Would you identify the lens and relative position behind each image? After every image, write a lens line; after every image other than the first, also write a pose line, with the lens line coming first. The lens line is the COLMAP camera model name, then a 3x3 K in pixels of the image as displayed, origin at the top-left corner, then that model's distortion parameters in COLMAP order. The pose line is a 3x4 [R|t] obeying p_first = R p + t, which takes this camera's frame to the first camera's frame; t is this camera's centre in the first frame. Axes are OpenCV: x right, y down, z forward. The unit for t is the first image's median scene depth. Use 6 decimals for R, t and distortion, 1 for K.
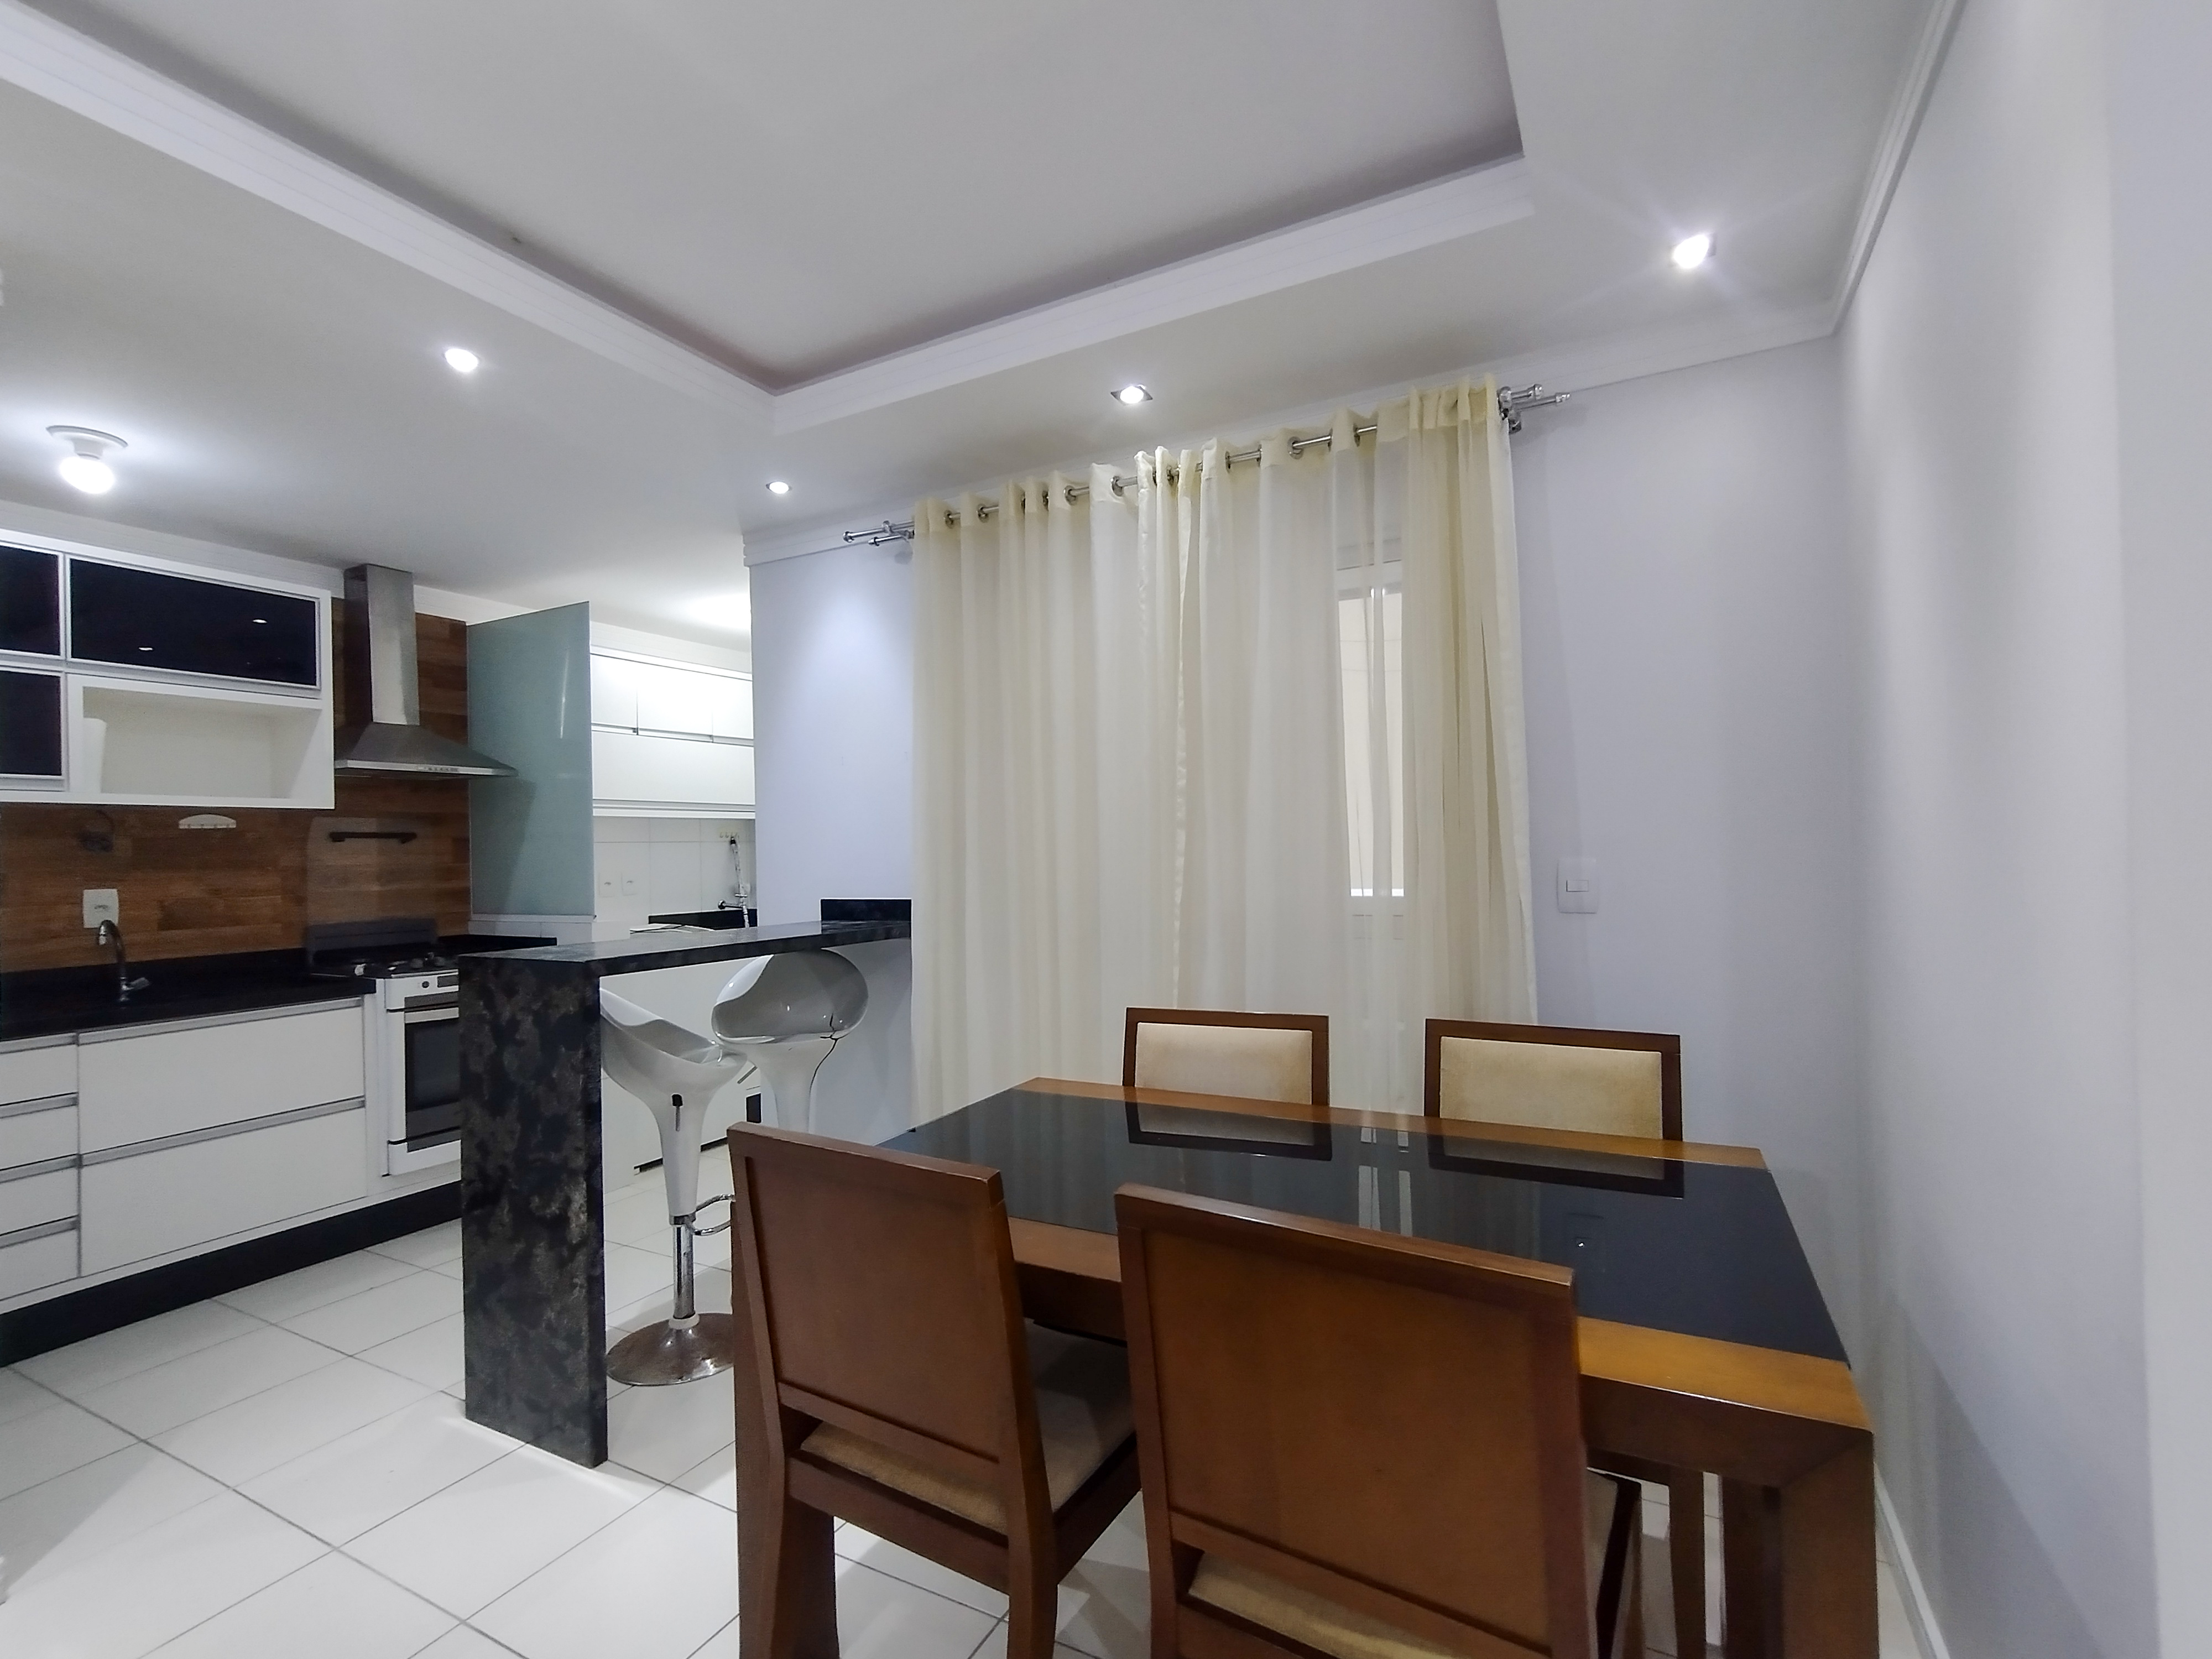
lens RADIAL K [[1008.6, 0, 1097.7], [0, 1008.6, 840.2], [0, 0, 1]] dist [0.000342, 0.000834]
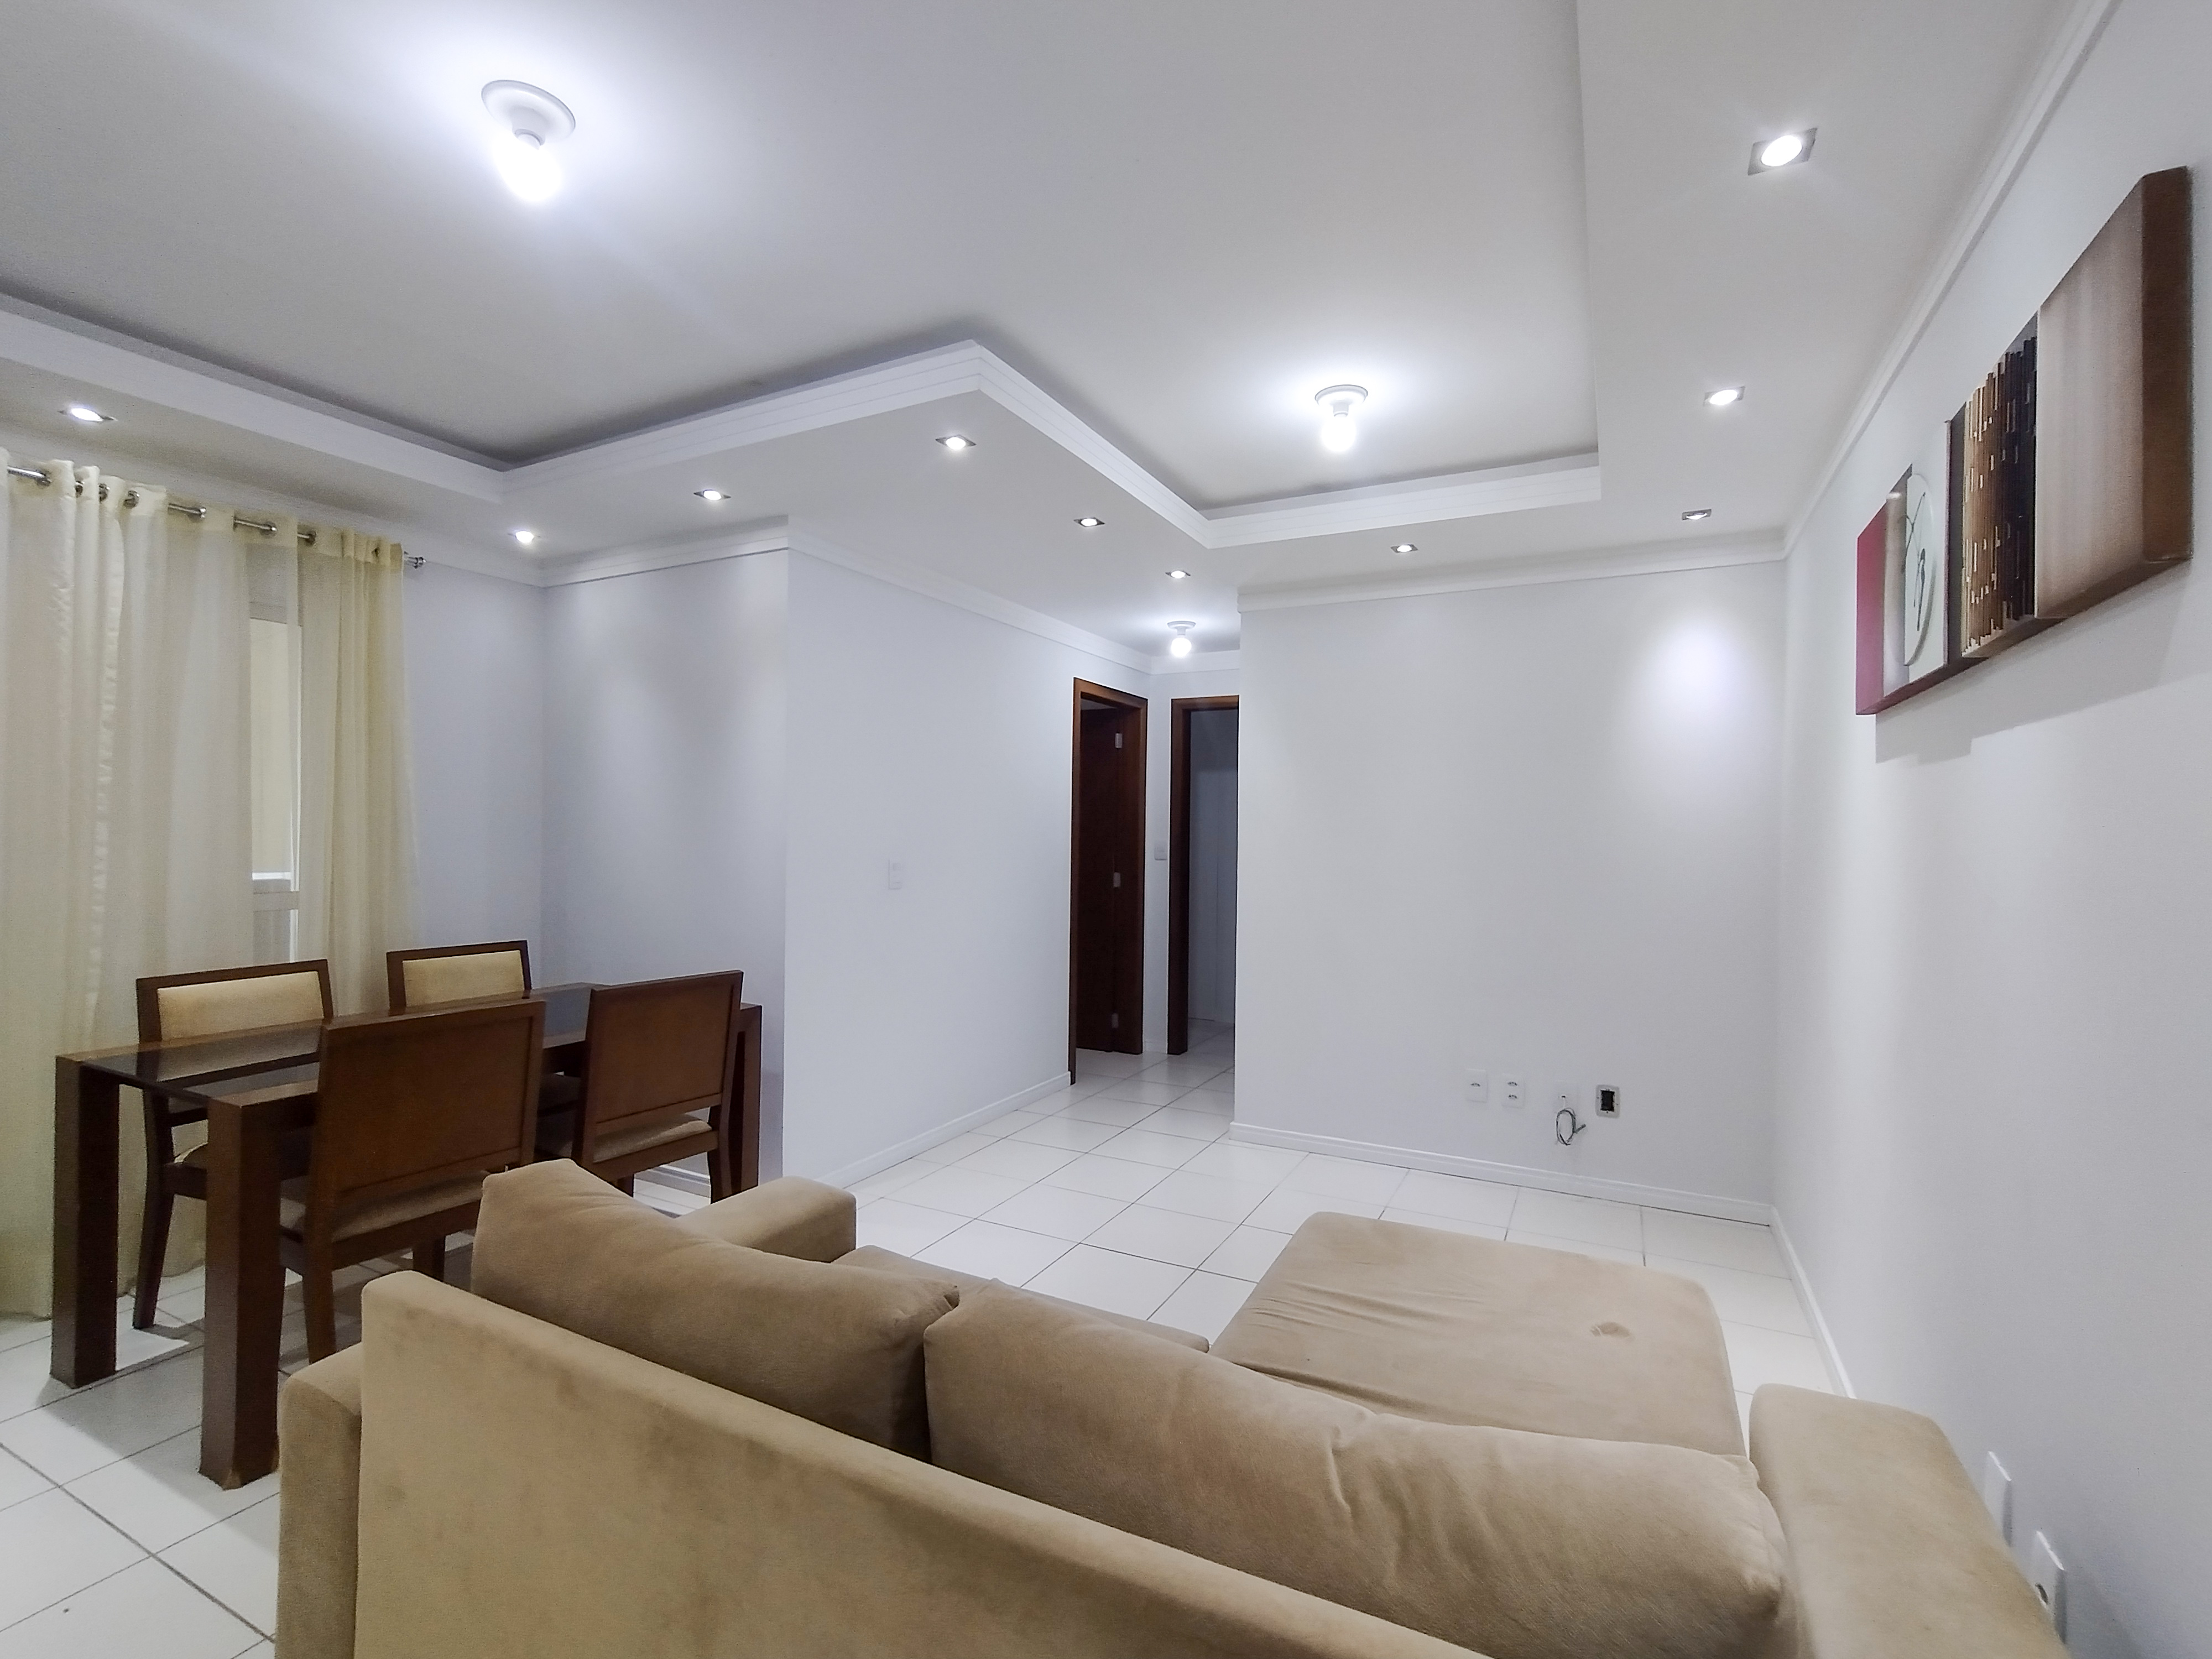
lens RADIAL K [[1012.3, 0, 1106.0], [0, 1012.3, 829.5], [0, 0, 1]] dist [0.000264, 0.000141]
pose [[-0.017378, 0.026251, 0.999504, -0.858179], [-0.020222, 0.999442, -0.026601, 0.004260], [-0.999644, -0.020674, -0.016837, -0.054464]]
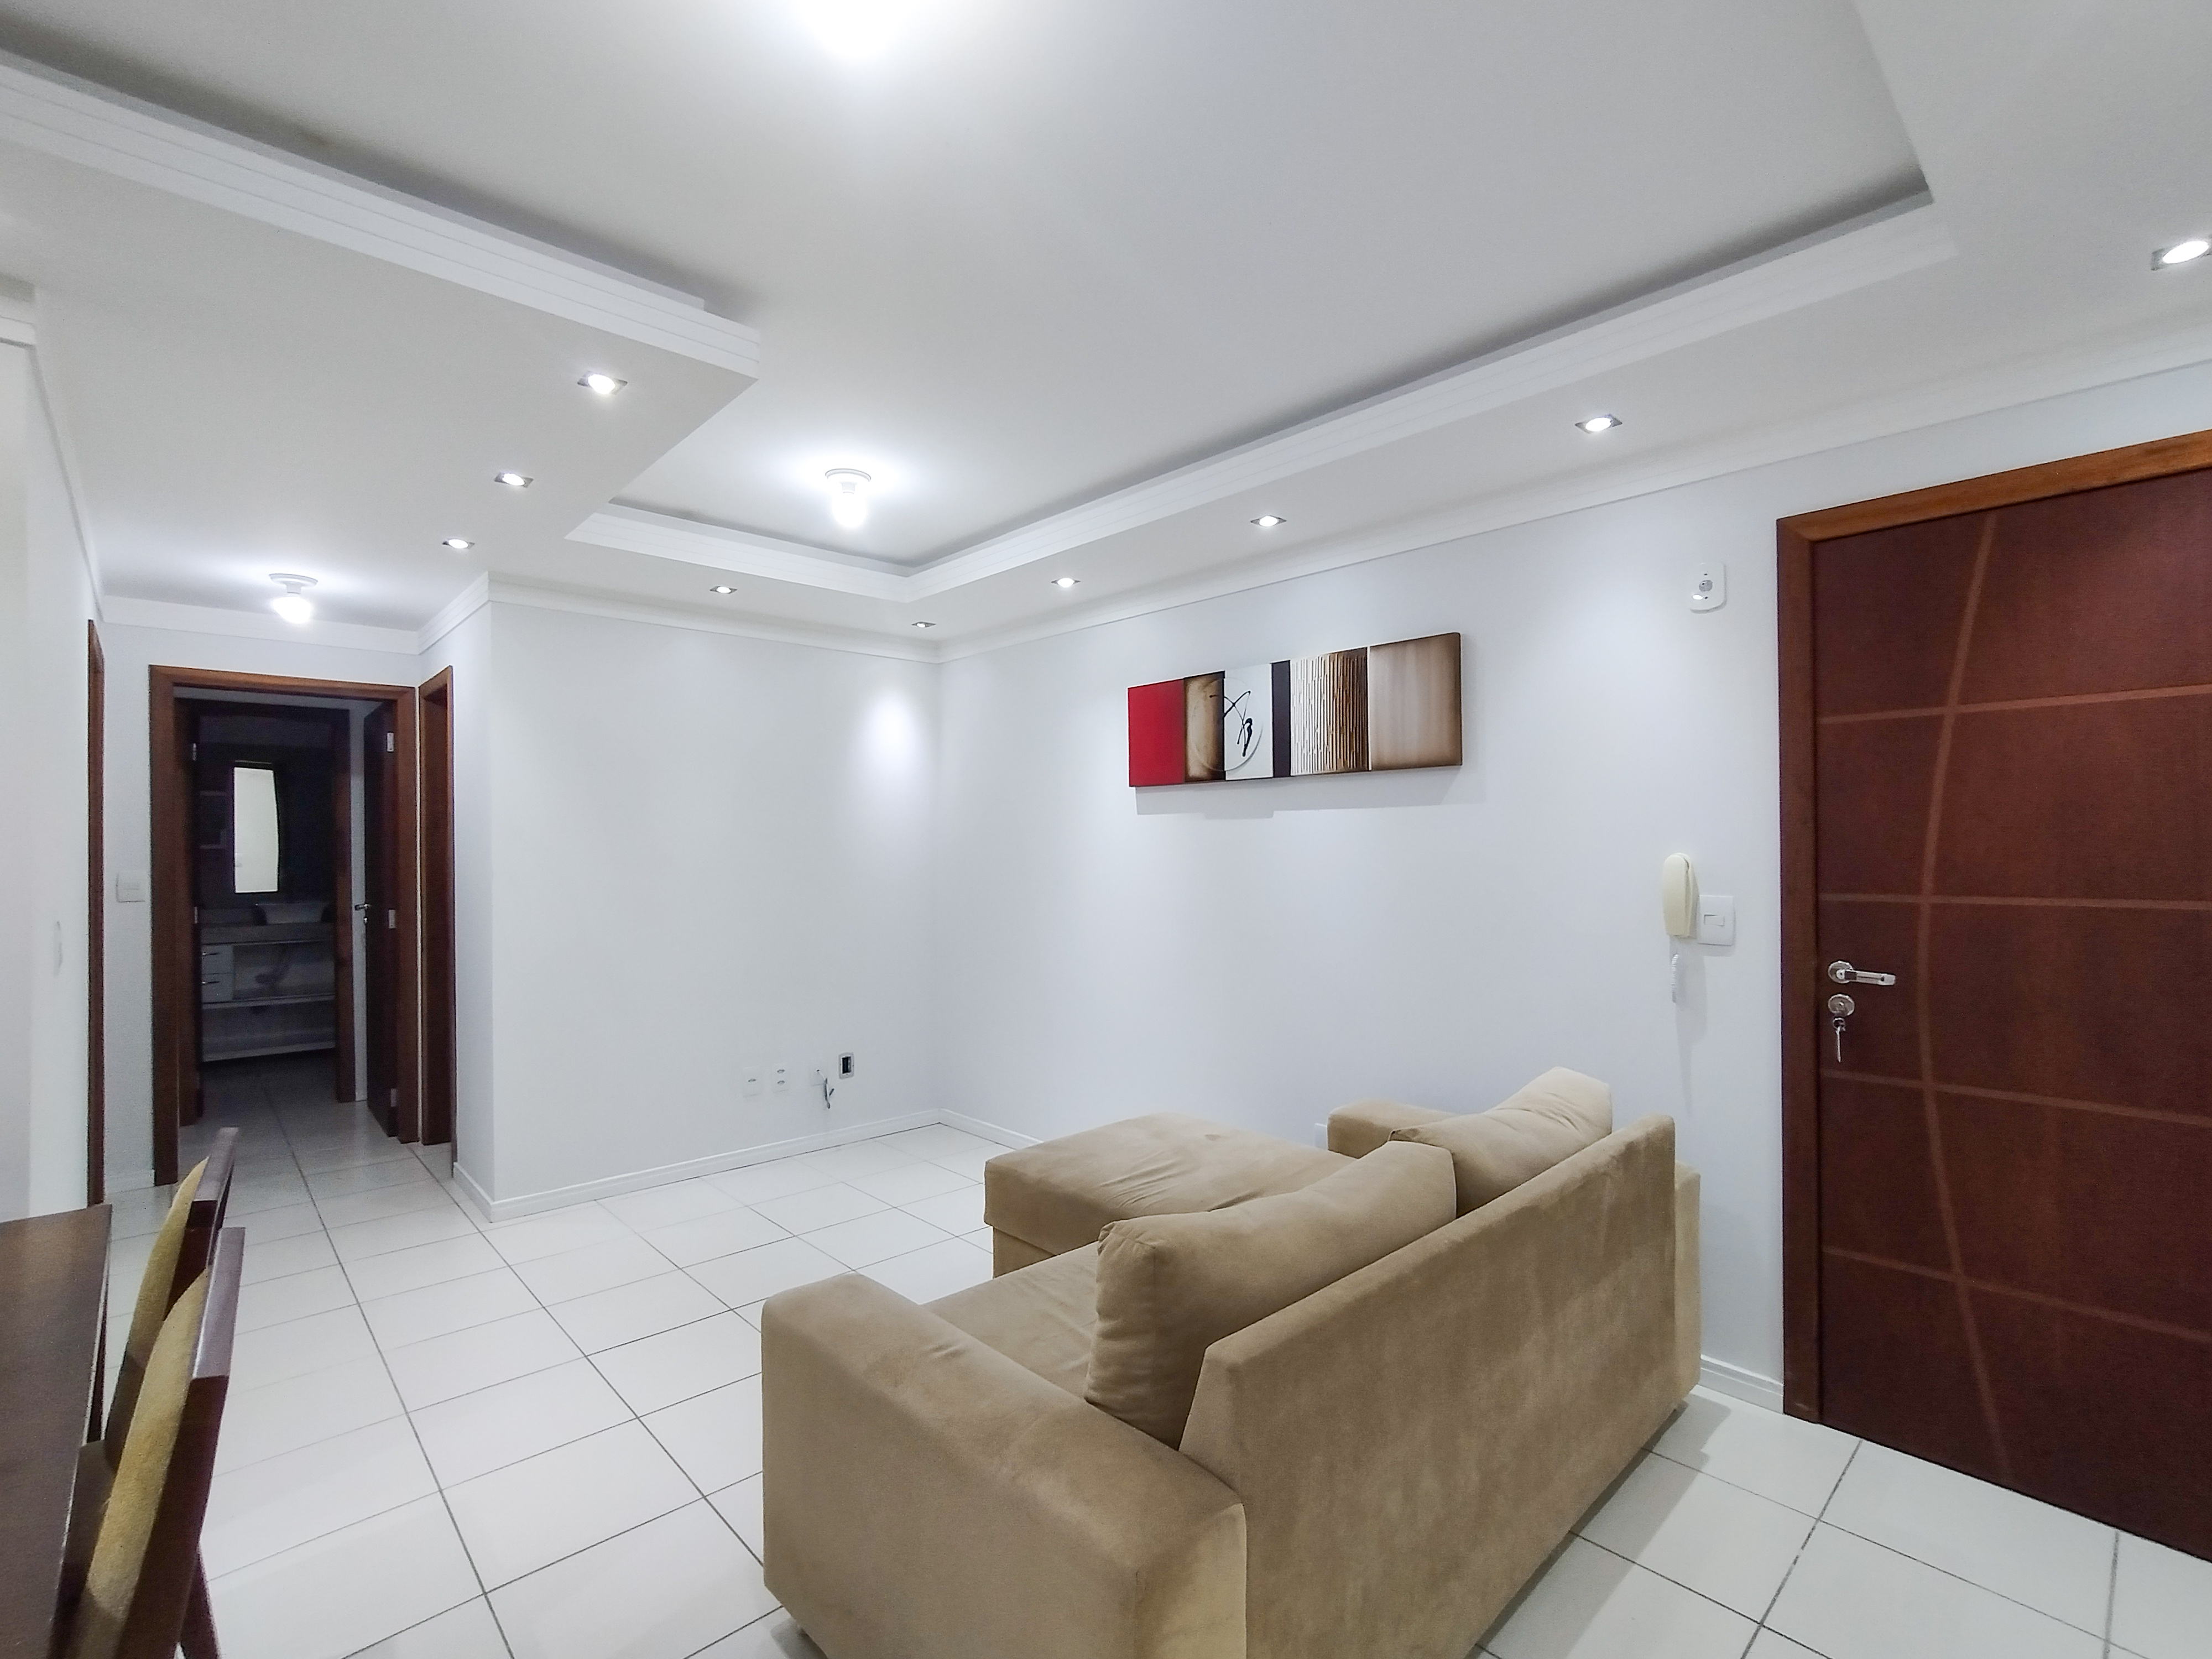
lens RADIAL K [[1008.6, 0, 1097.7], [0, 1008.6, 840.2], [0, 0, 1]] dist [0.000342, 0.000834]
pose [[-0.946426, 0.030175, 0.321509, -0.505920], [0.024096, 0.999448, -0.022872, -0.012393], [-0.322022, -0.013899, -0.946630, 0.655354]]
